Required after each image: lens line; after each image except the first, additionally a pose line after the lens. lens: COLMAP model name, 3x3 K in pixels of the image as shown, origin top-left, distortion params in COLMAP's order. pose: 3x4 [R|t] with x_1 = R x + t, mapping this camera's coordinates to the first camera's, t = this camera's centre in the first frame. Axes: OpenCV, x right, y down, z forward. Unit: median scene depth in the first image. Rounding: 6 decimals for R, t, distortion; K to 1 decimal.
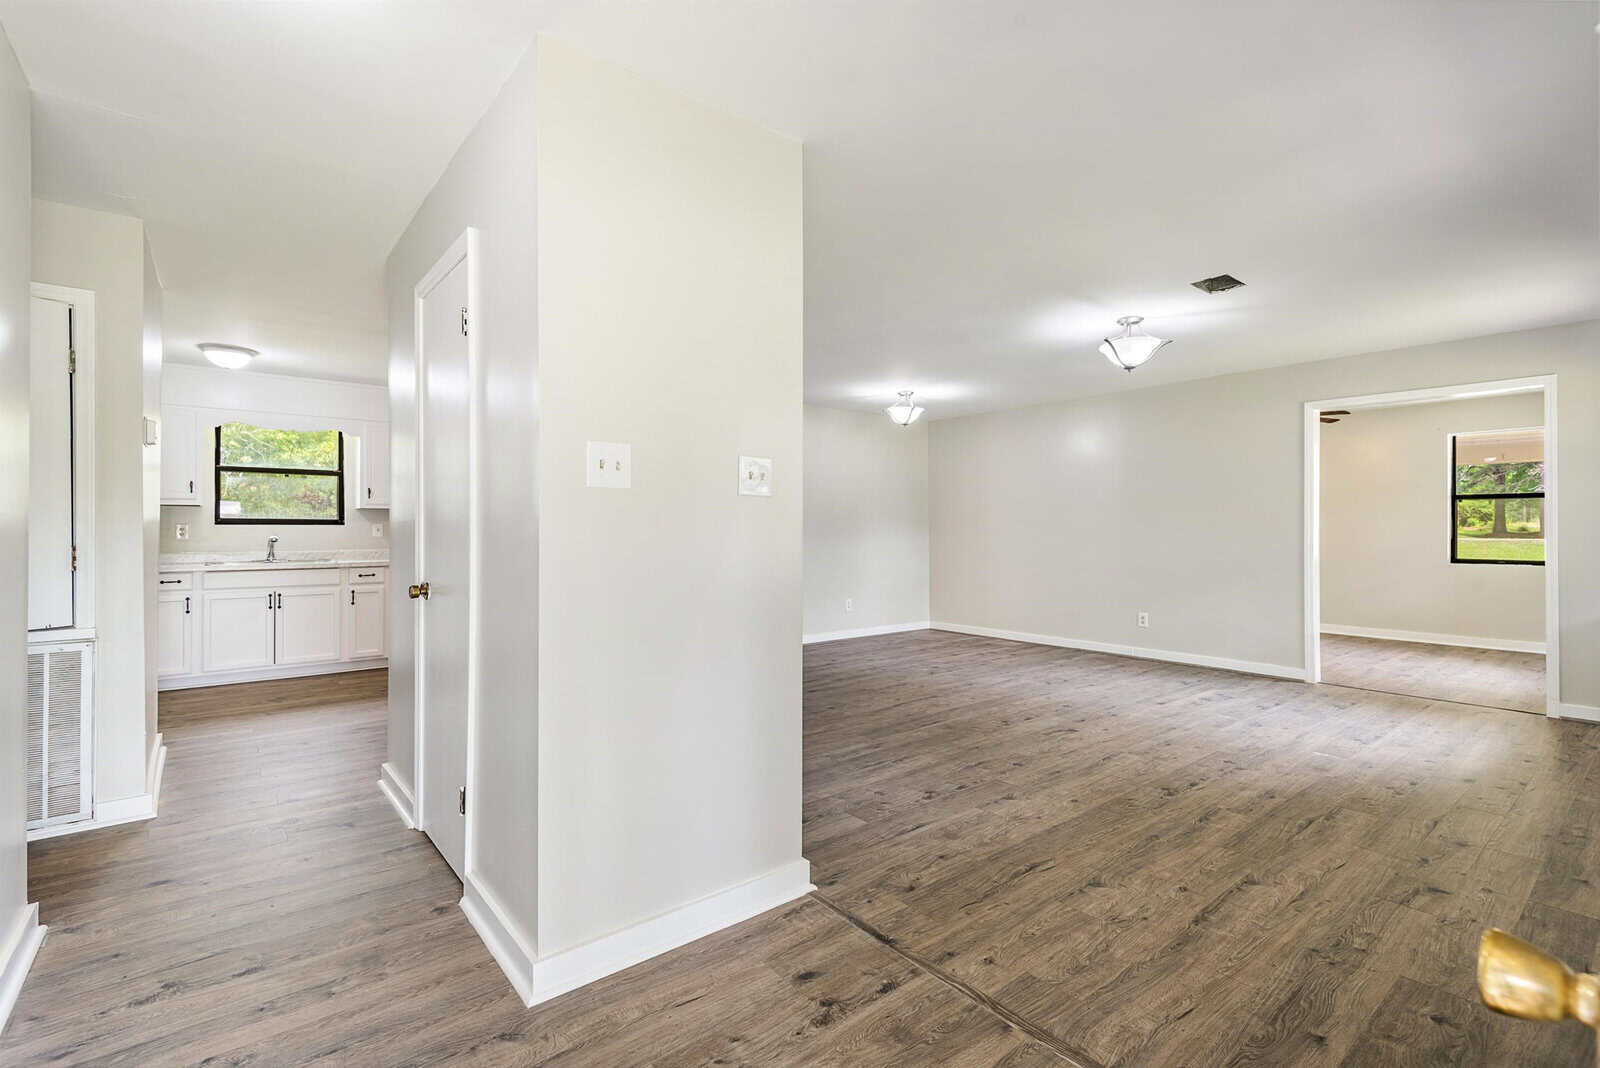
lens RADIAL K [[731.9, 0, 779.1], [0, 731.9, 530.2], [0, 0, 1]] dist [-0.007291, -0.004422]
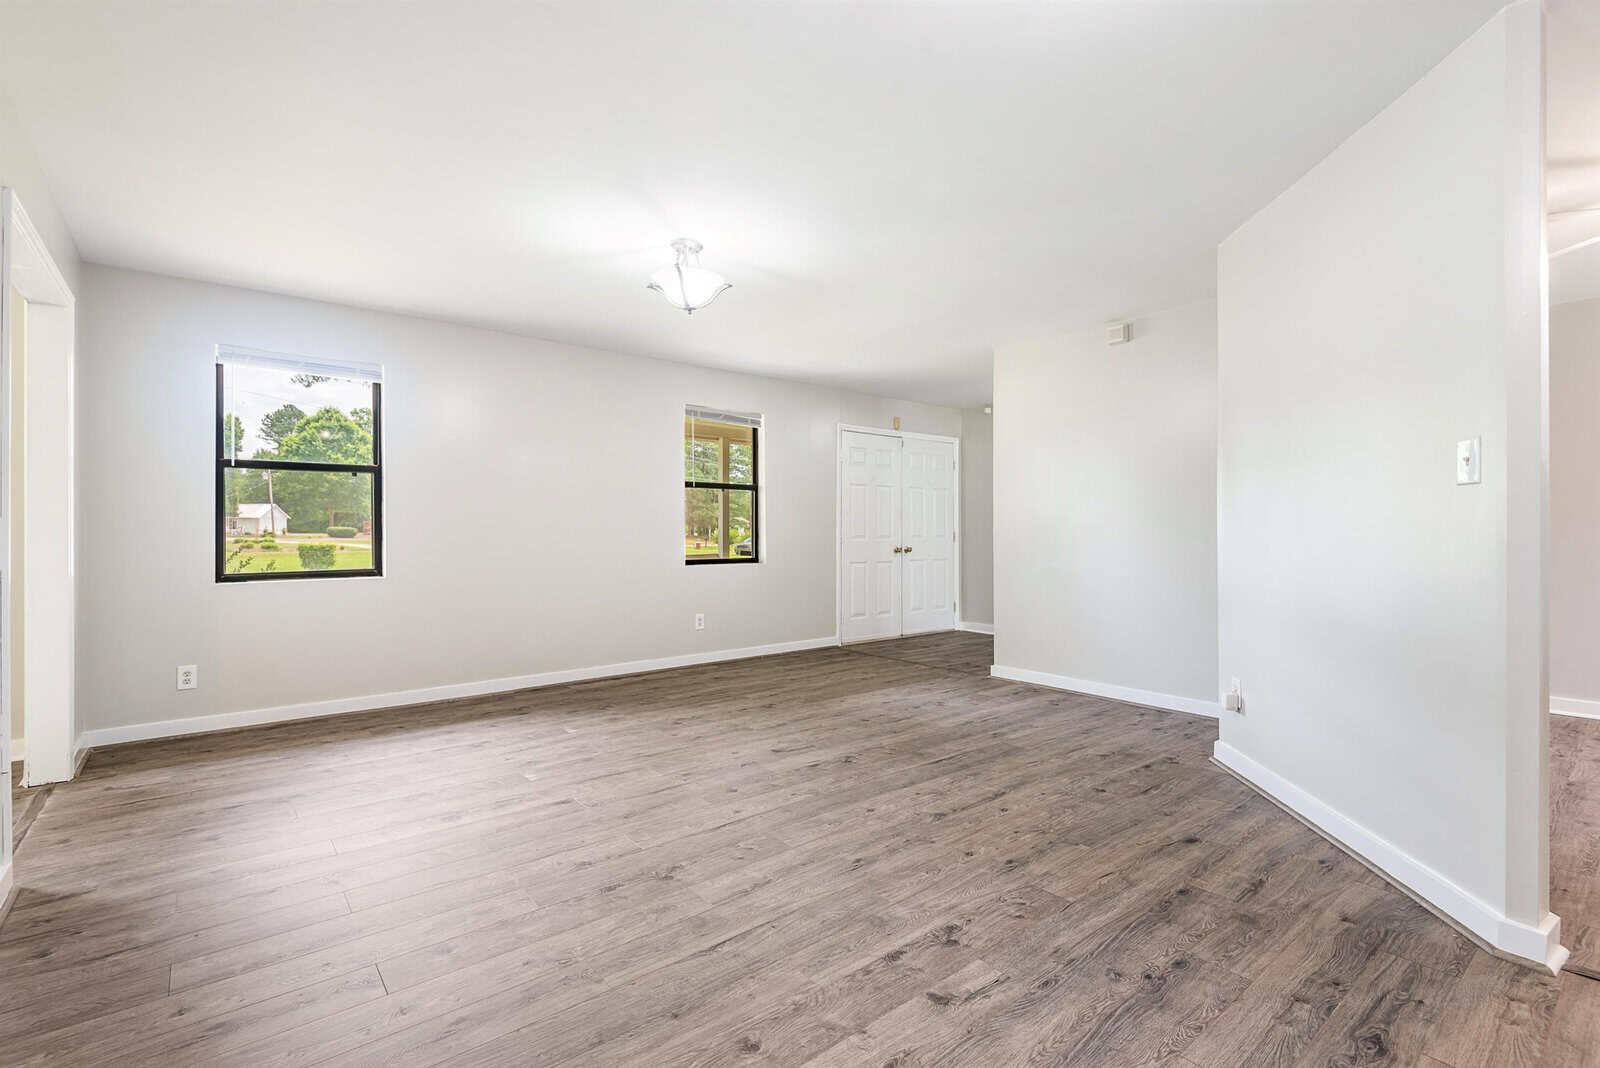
lens RADIAL K [[731.9, 0, 785.5], [0, 731.9, 523.4], [0, 0, 1]] dist [-0.007291, -0.004422]
pose [[-0.999923, 0.000797, -0.012347, 0.375235], [0.000927, 0.999944, -0.010532, 0.016014], [0.012338, -0.010543, -0.999868, 1.736393]]
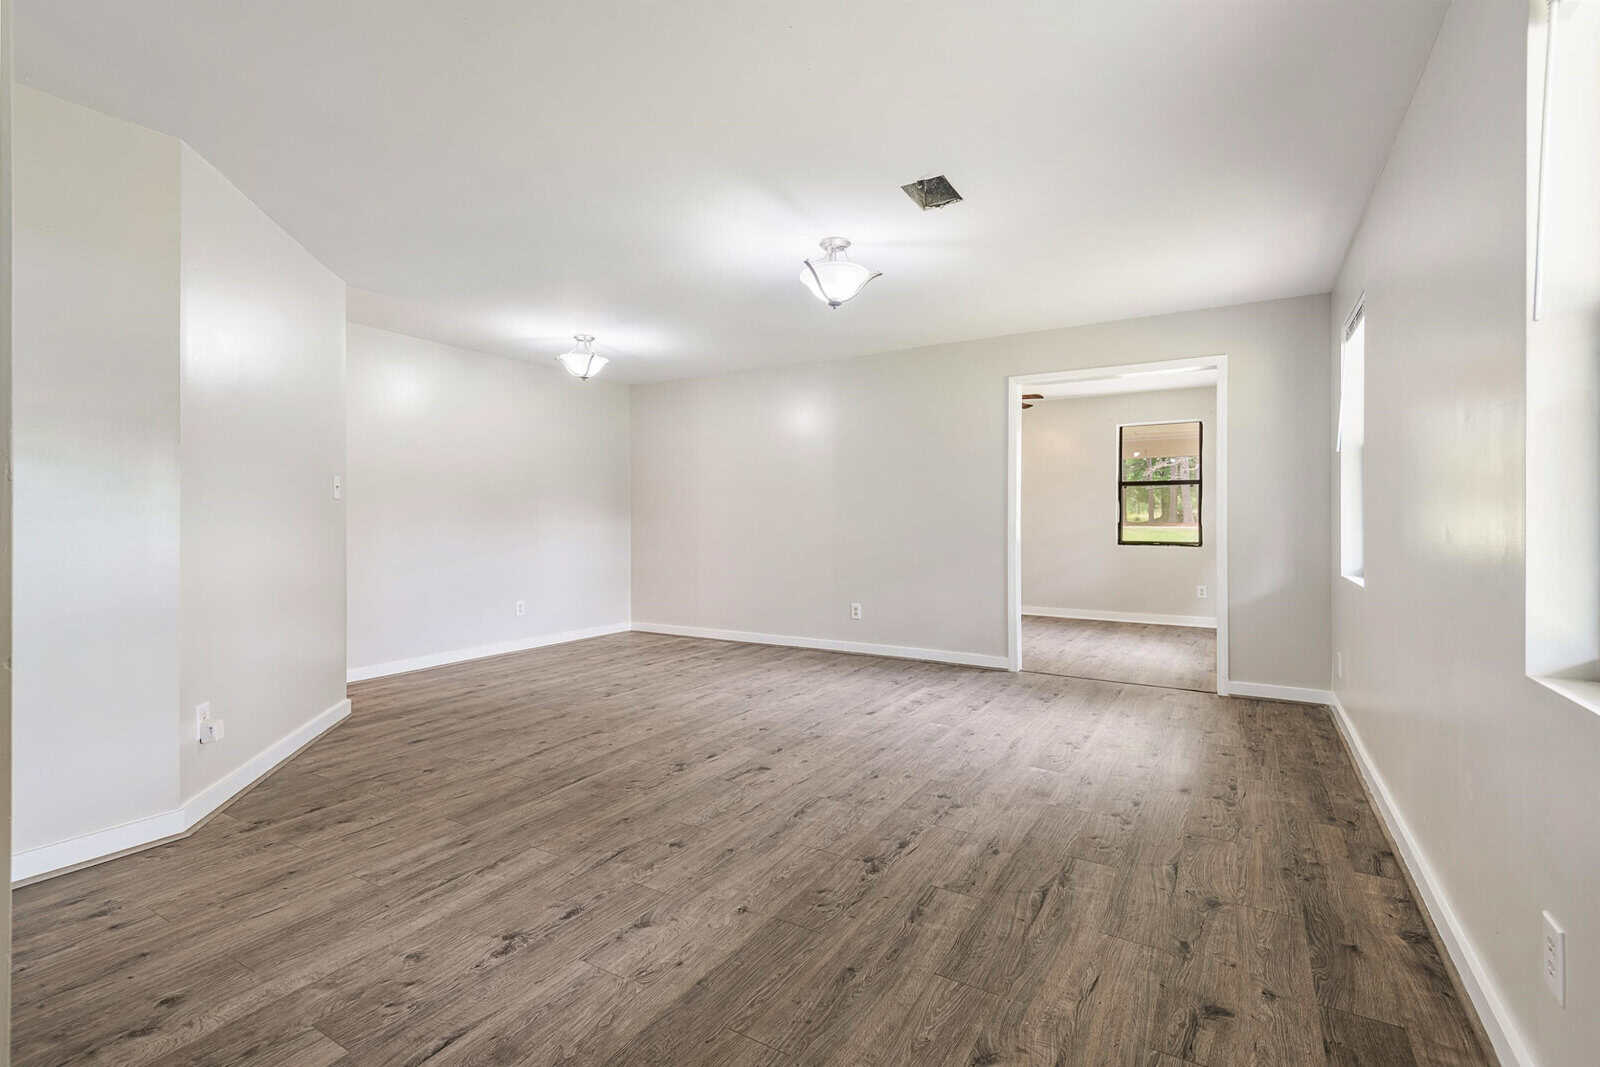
lens RADIAL K [[731.9, 0, 816.7], [0, 731.9, 539.4], [0, 0, 1]] dist [-0.007291, -0.004422]
pose [[0.923083, -0.010200, 0.384466, 0.151717], [0.001017, 0.999709, 0.024081, 0.016337], [-0.384600, -0.021838, 0.922825, 0.263648]]
